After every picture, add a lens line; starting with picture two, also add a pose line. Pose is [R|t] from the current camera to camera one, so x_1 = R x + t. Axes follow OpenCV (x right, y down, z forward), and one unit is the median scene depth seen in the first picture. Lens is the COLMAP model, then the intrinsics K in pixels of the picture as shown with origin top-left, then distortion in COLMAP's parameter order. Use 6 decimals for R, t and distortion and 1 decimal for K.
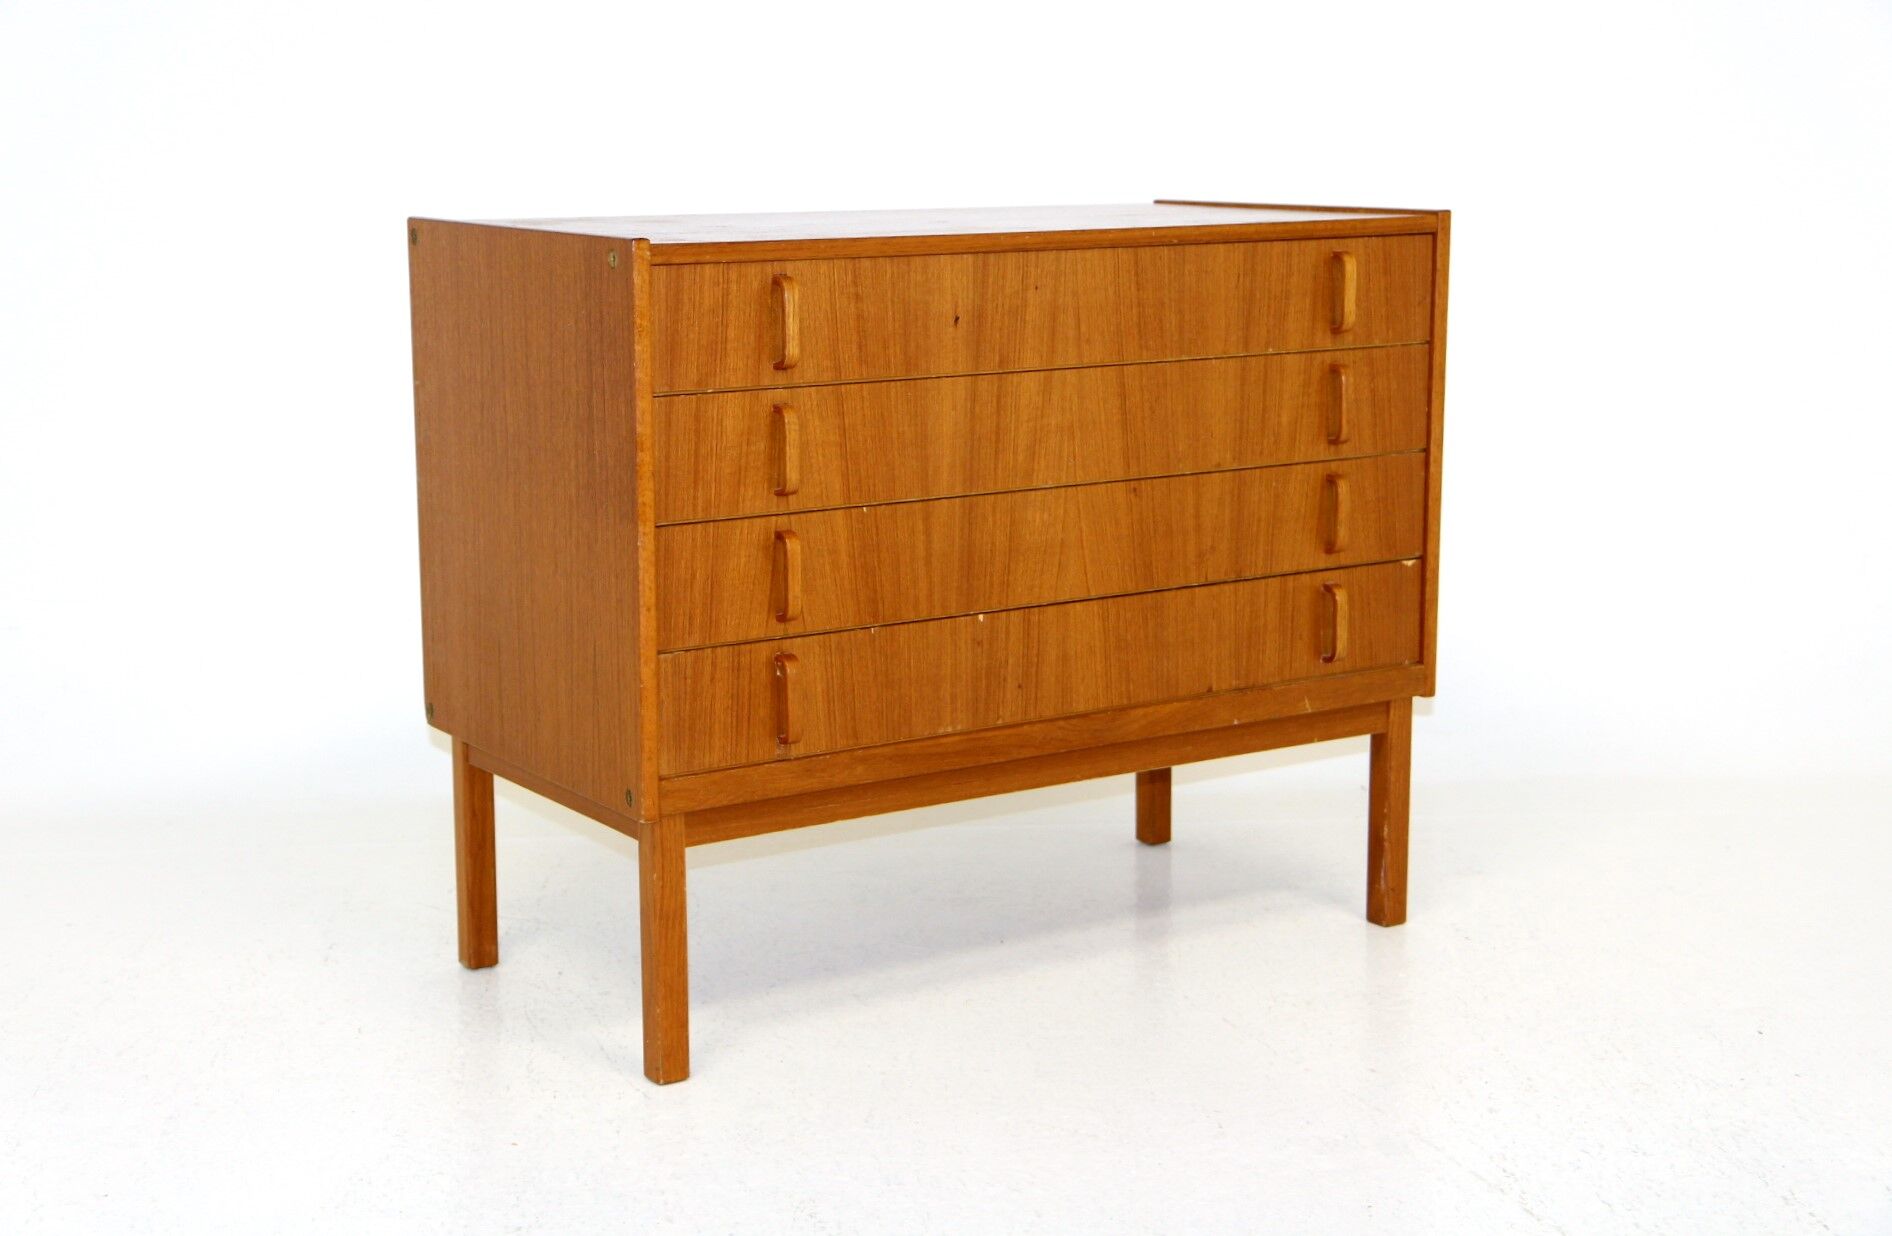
lens RADIAL K [[2782.1, 0, 952.0], [0, 2782.1, 600.1], [0, 0, 1]] dist [0.154503, 0.000000]
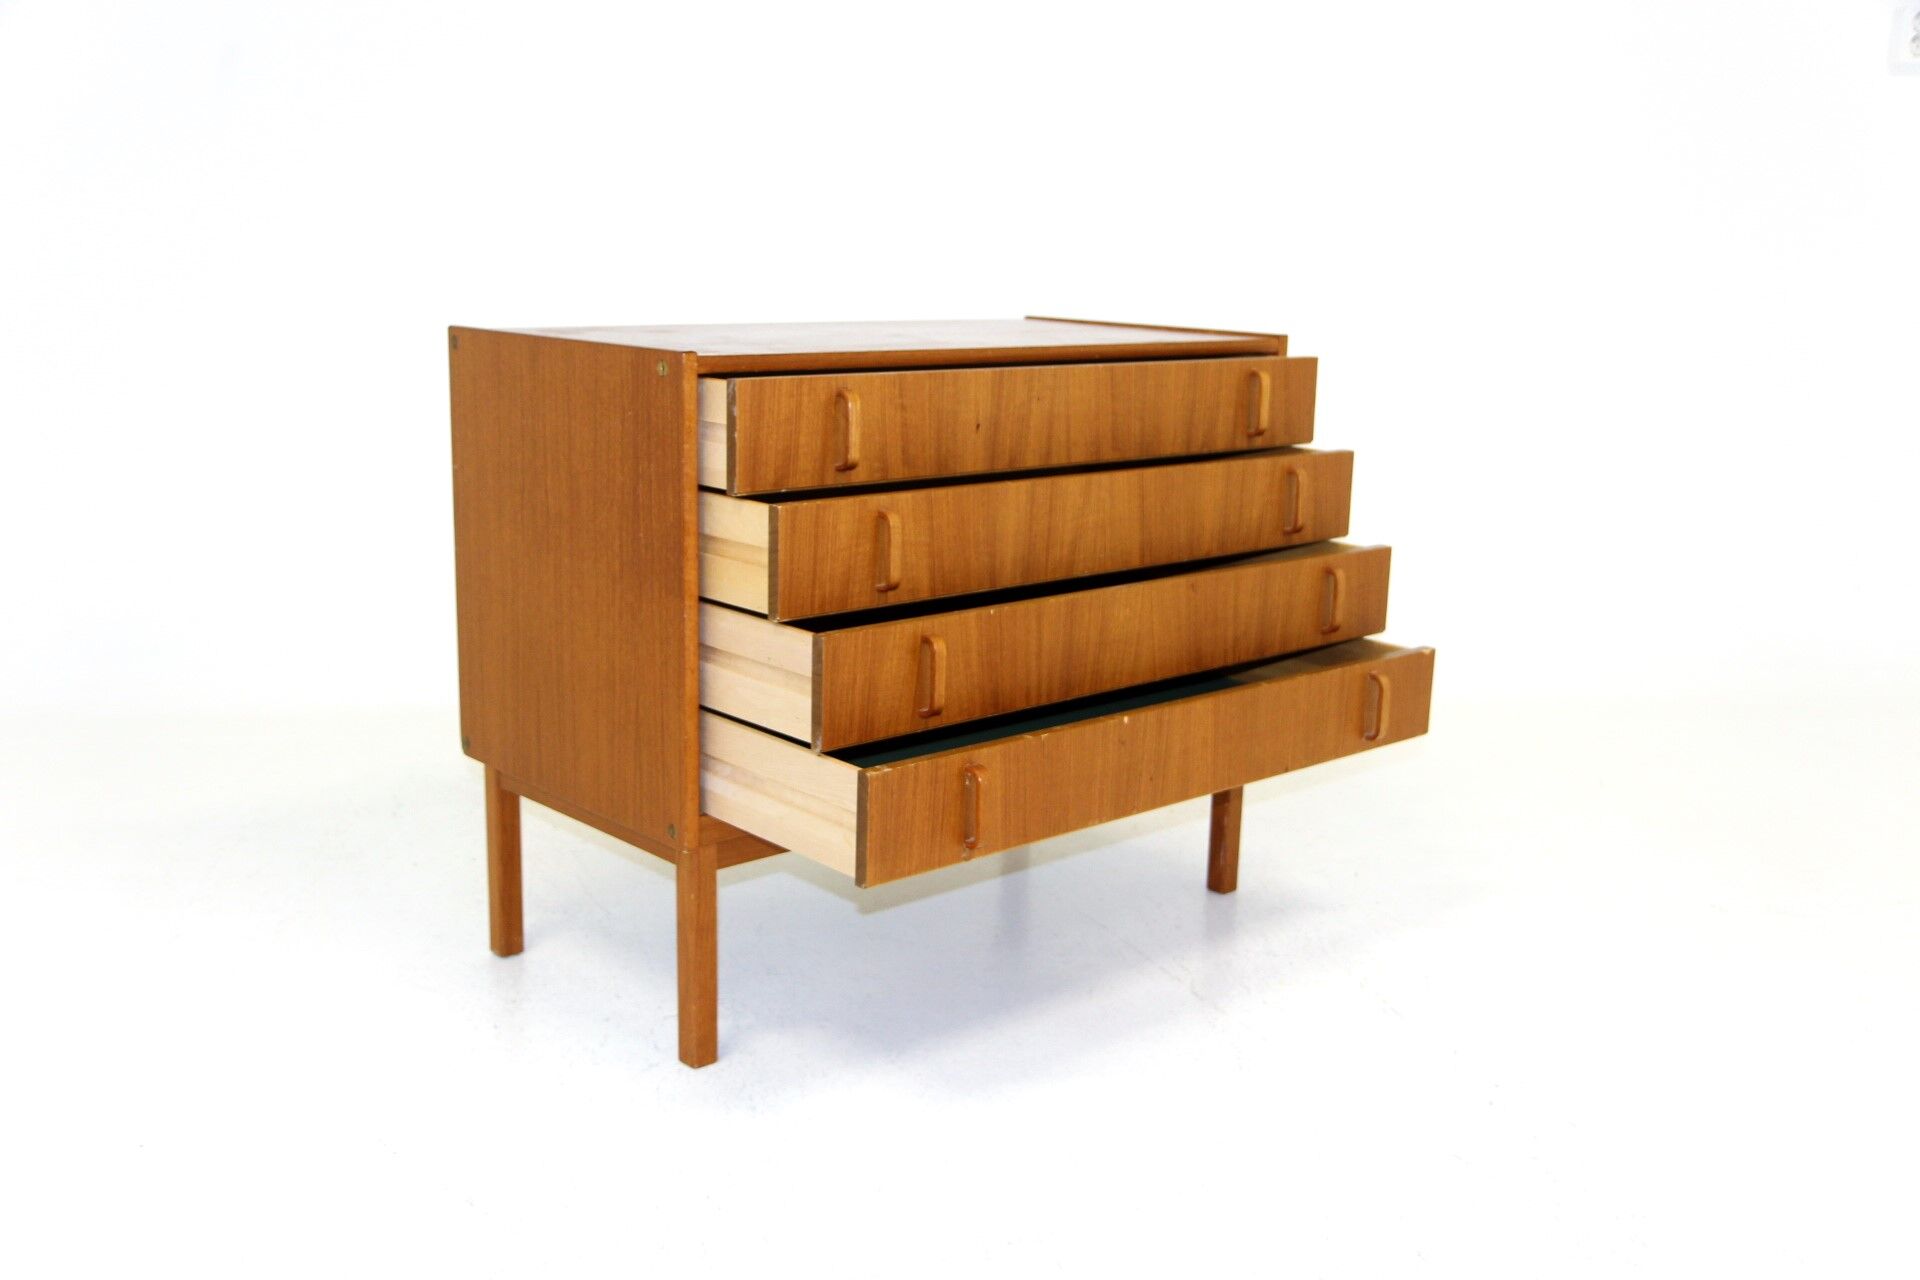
lens RADIAL K [[1921.1, 0, 955.9], [0, 1921.1, 651.8], [0, 0, 1]] dist [0.007892, 0.000000]
pose [[0.989088, -0.007470, 0.147137, -0.116167], [0.002012, 0.999305, 0.037212, -0.033708], [-0.147312, -0.036510, 0.988416, 0.190860]]
